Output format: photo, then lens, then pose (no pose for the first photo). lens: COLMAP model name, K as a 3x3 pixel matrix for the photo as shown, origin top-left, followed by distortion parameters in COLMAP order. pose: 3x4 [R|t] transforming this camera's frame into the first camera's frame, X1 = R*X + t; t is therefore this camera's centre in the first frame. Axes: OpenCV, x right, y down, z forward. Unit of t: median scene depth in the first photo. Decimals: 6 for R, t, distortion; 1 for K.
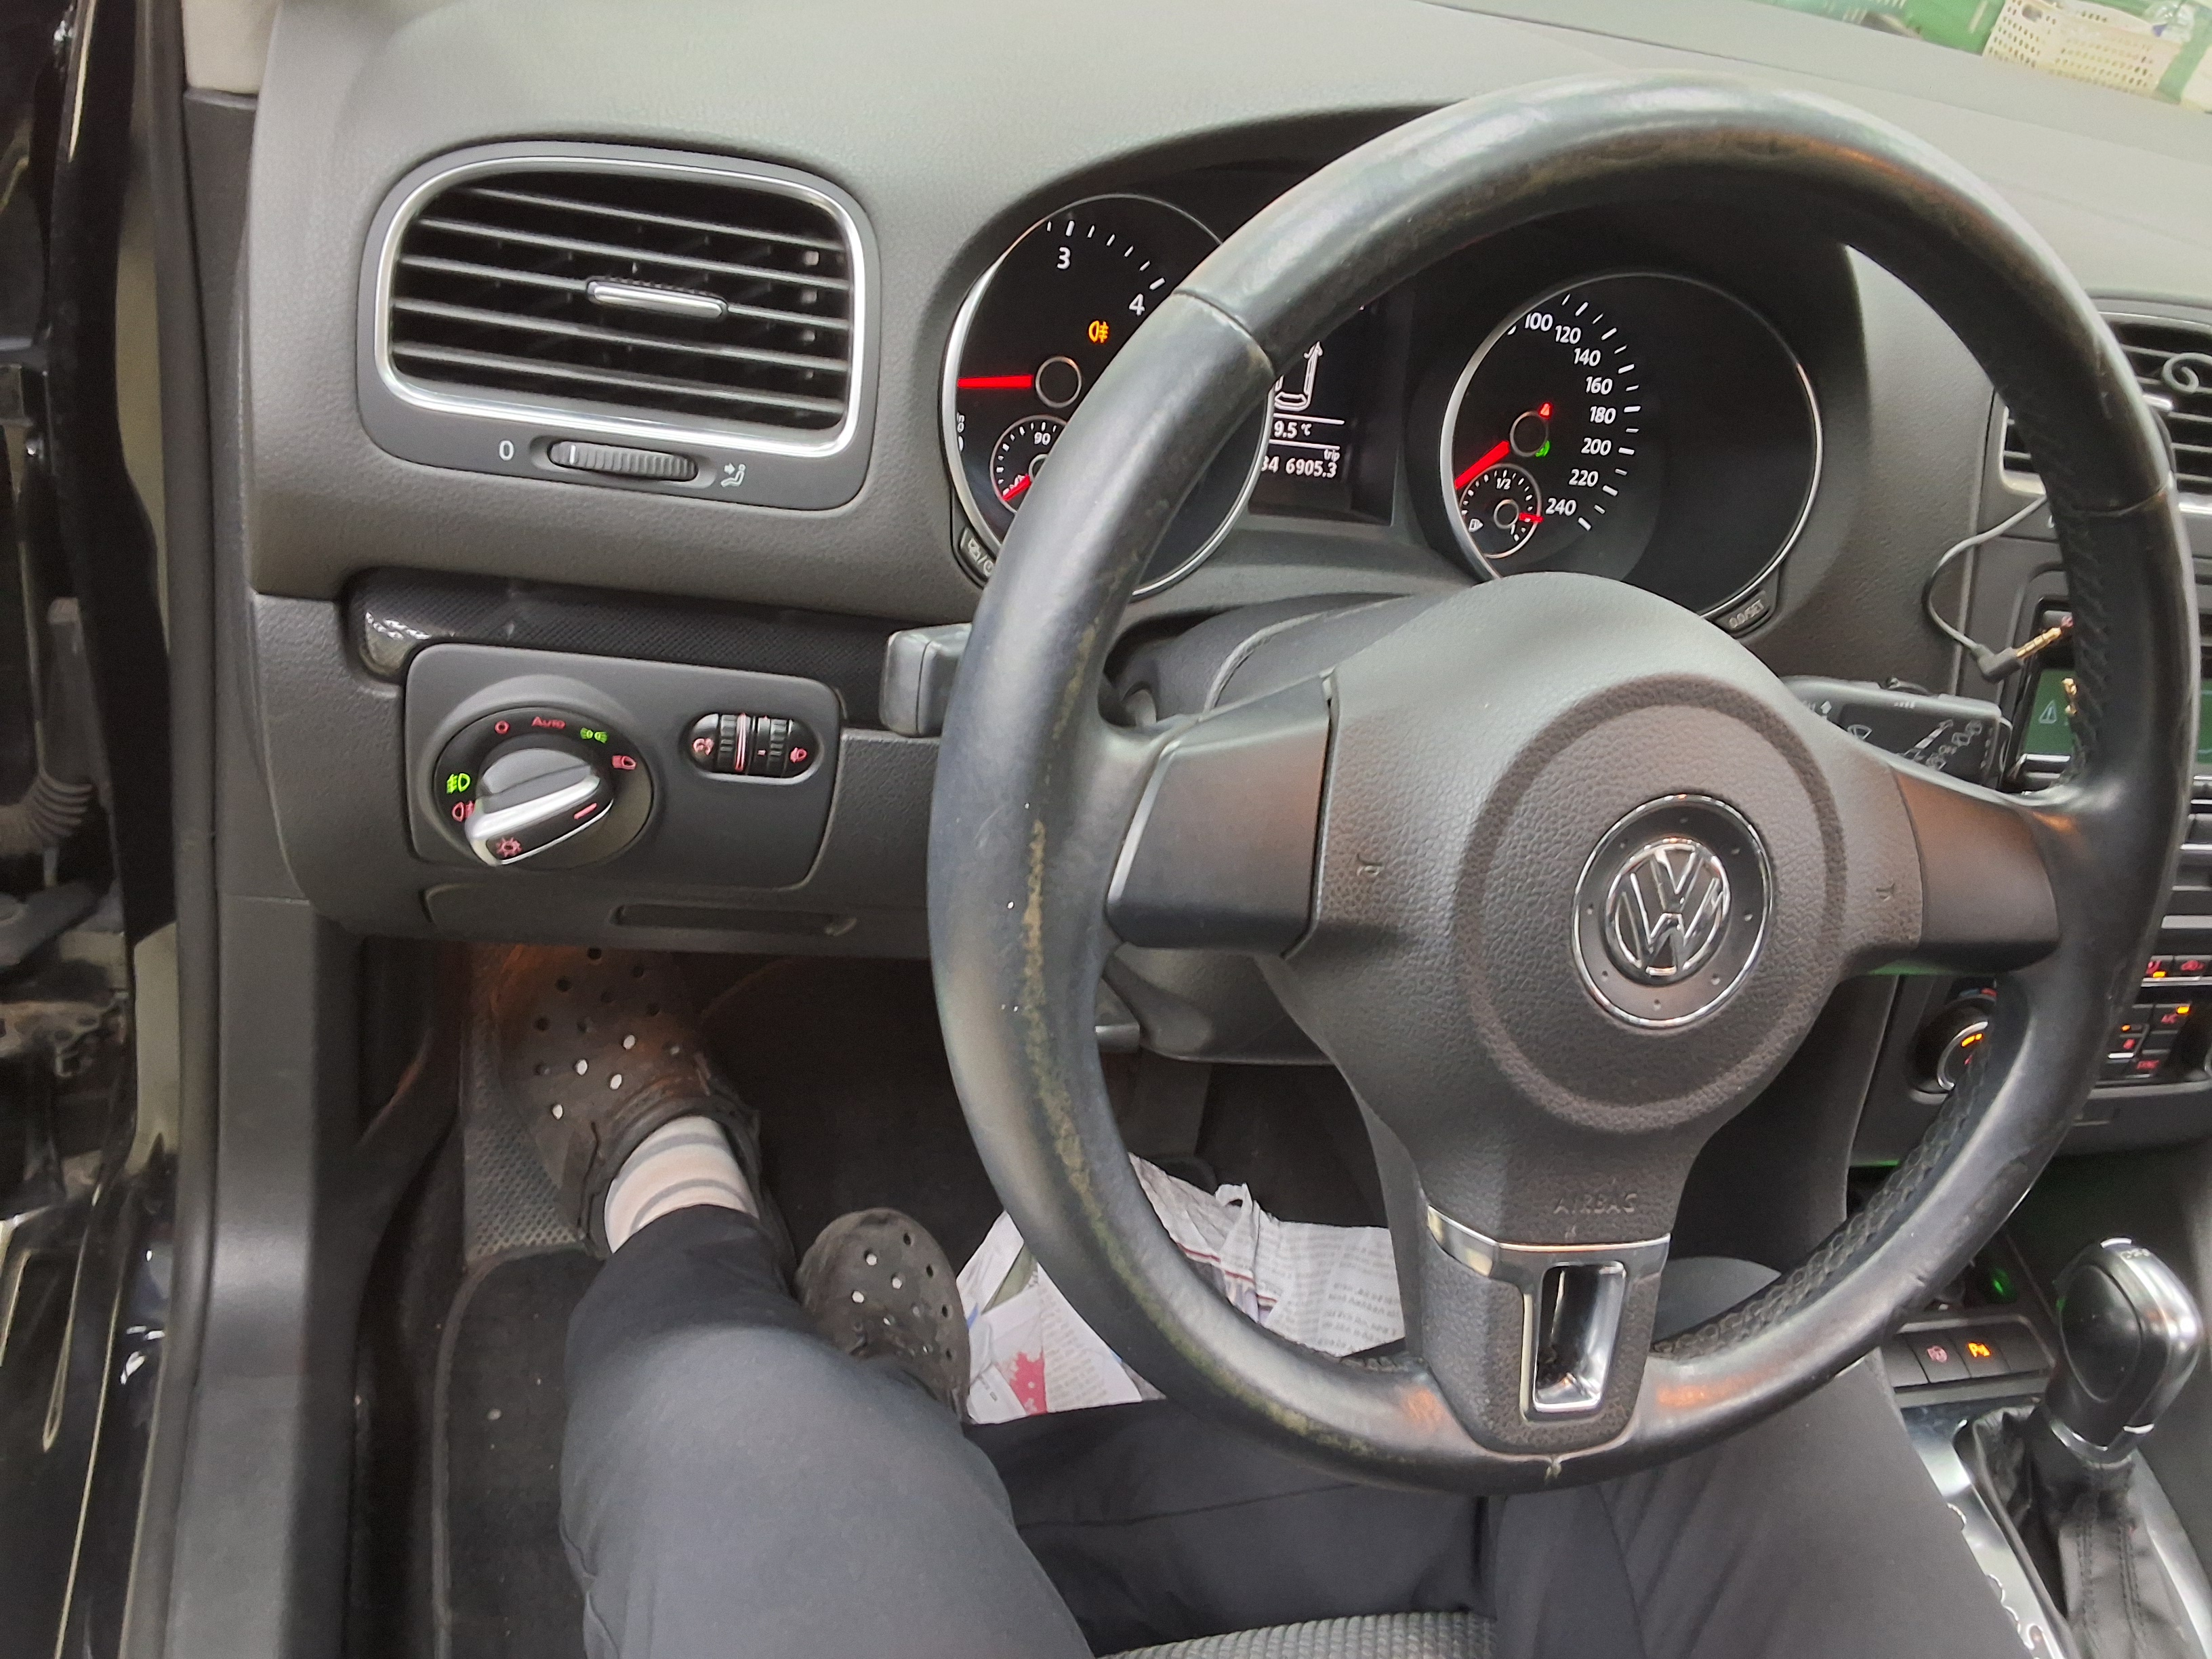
lens RADIAL K [[1720.3, 0, 1114.8], [0, 1720.3, 845.0], [0, 0, 1]] dist [0.130170, -0.181256]
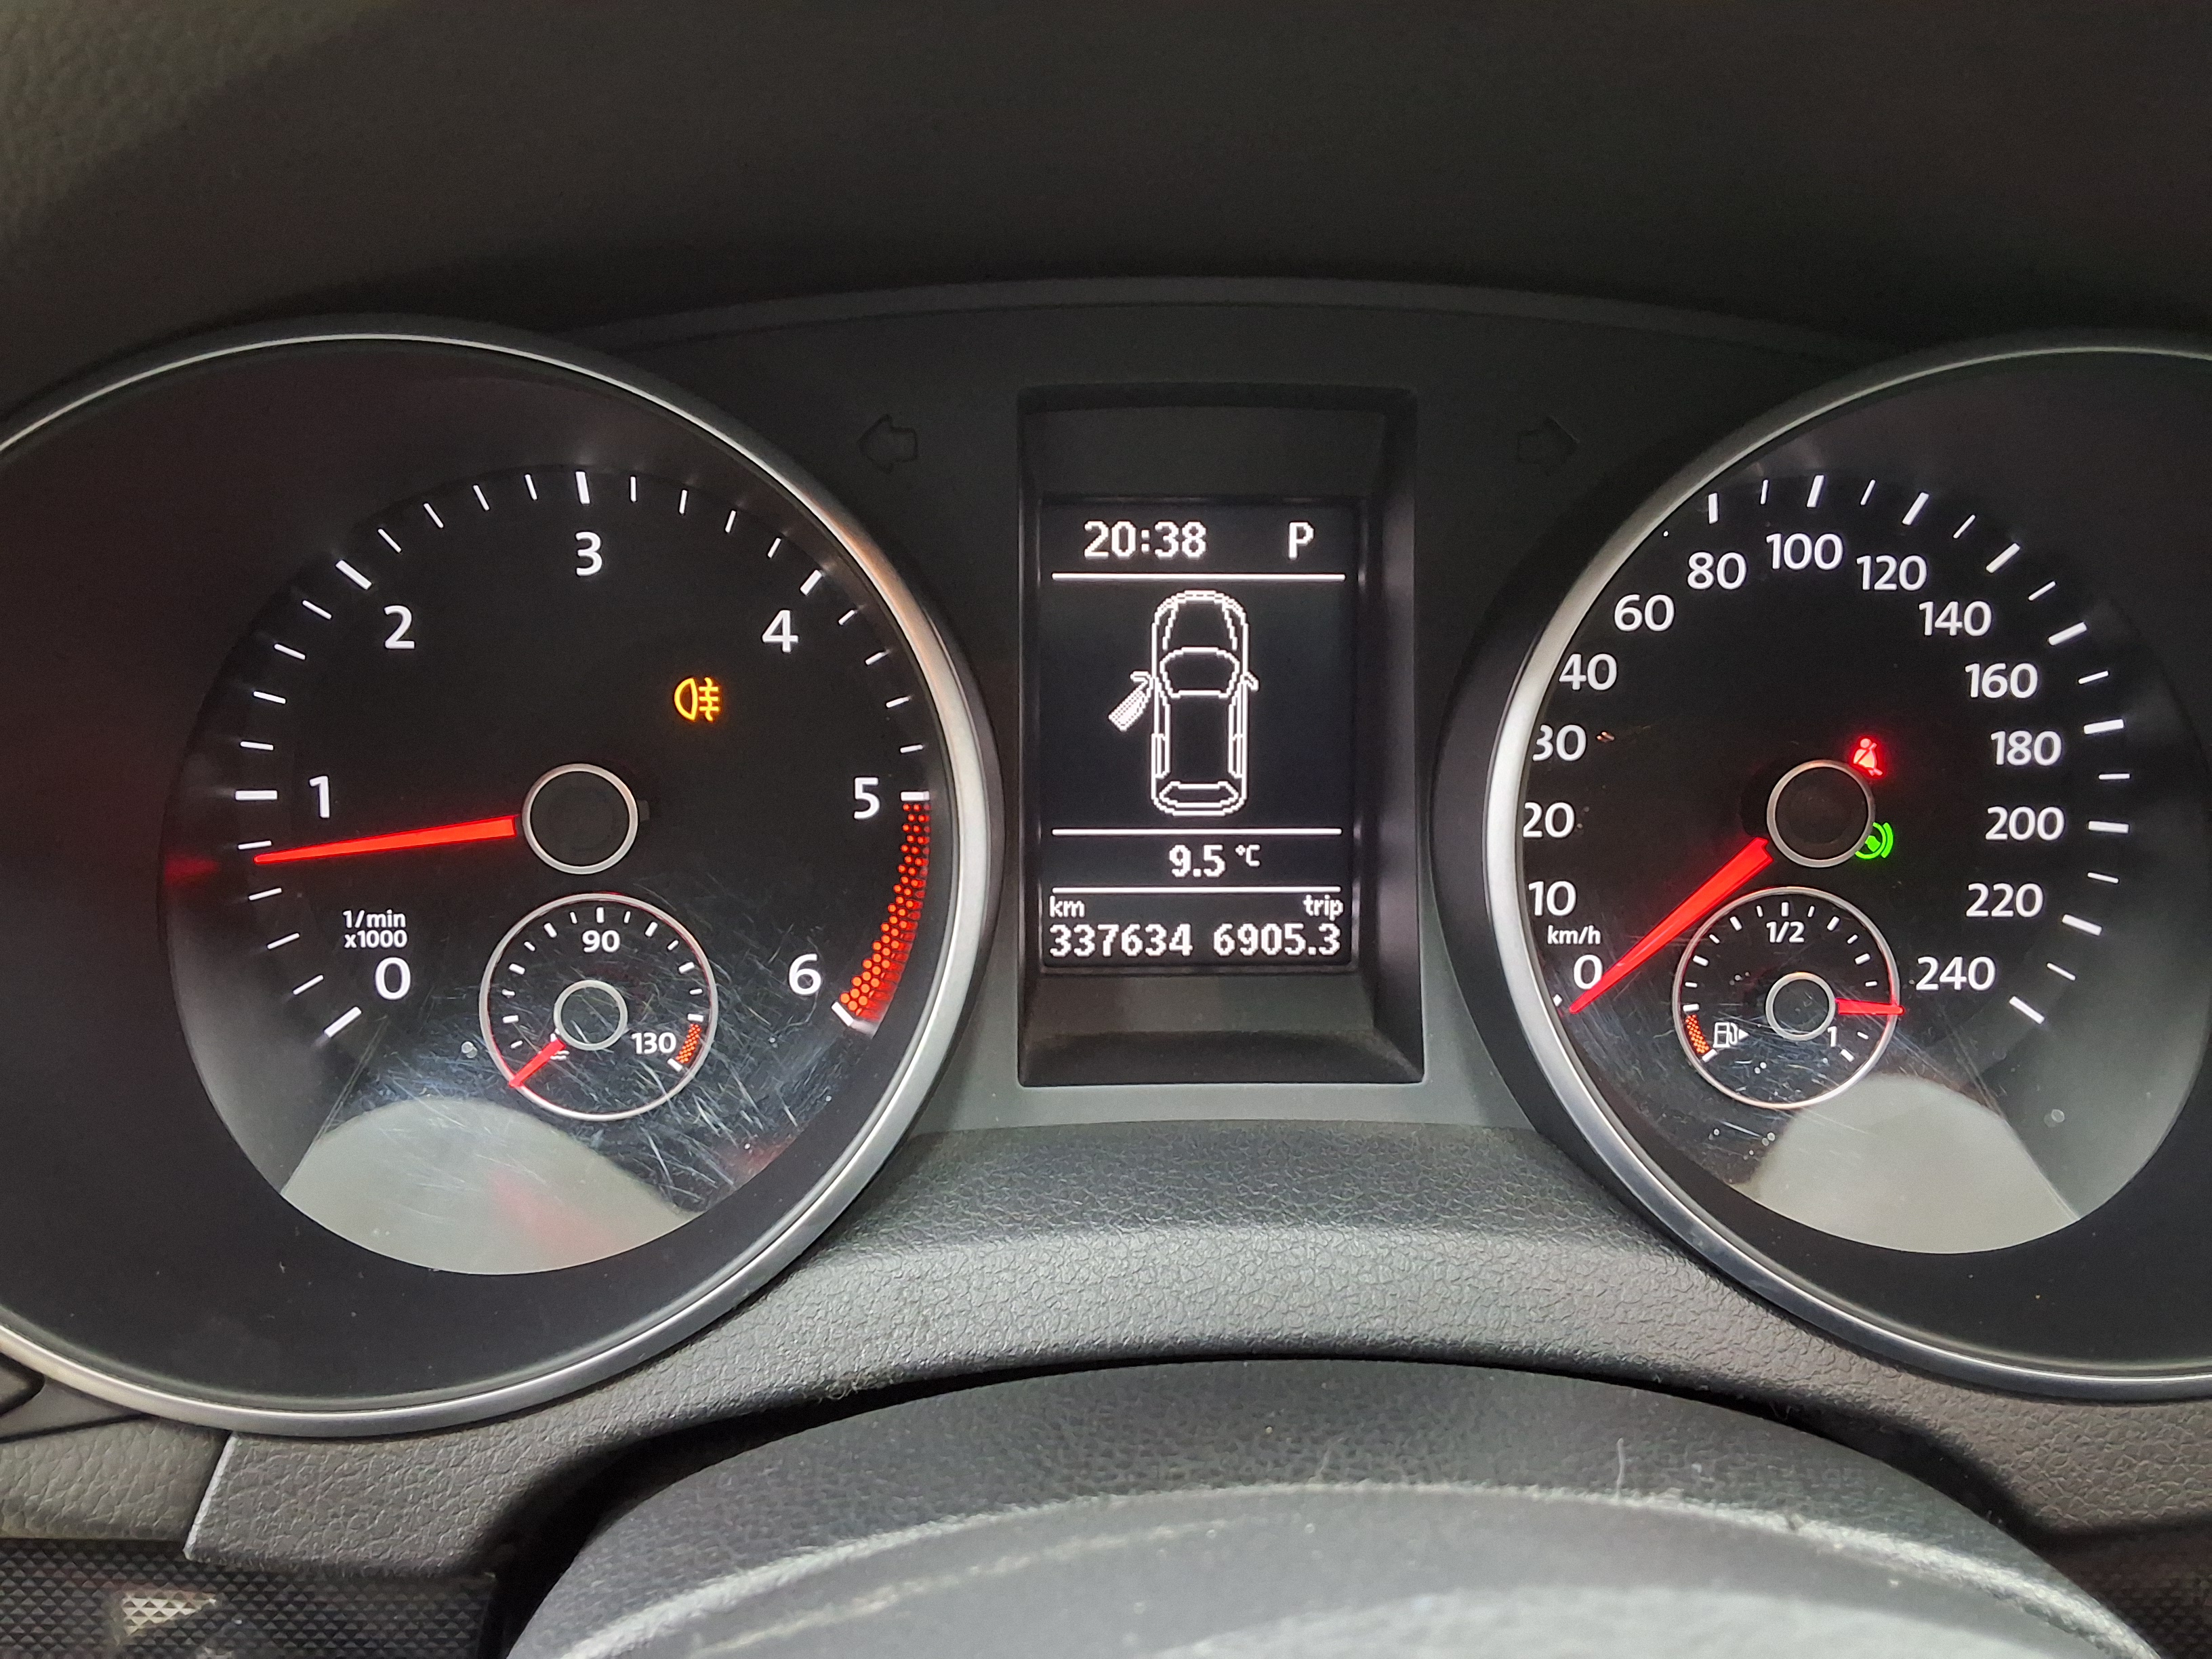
lens RADIAL K [[1720.3, 0, 1114.8], [0, 1720.3, 845.0], [0, 0, 1]] dist [0.130170, -0.181256]
pose [[0.952328, -0.100583, -0.288018, 0.198936], [0.032003, 0.971814, -0.233565, -0.139906], [0.303393, 0.213213, 0.928705, 0.577927]]
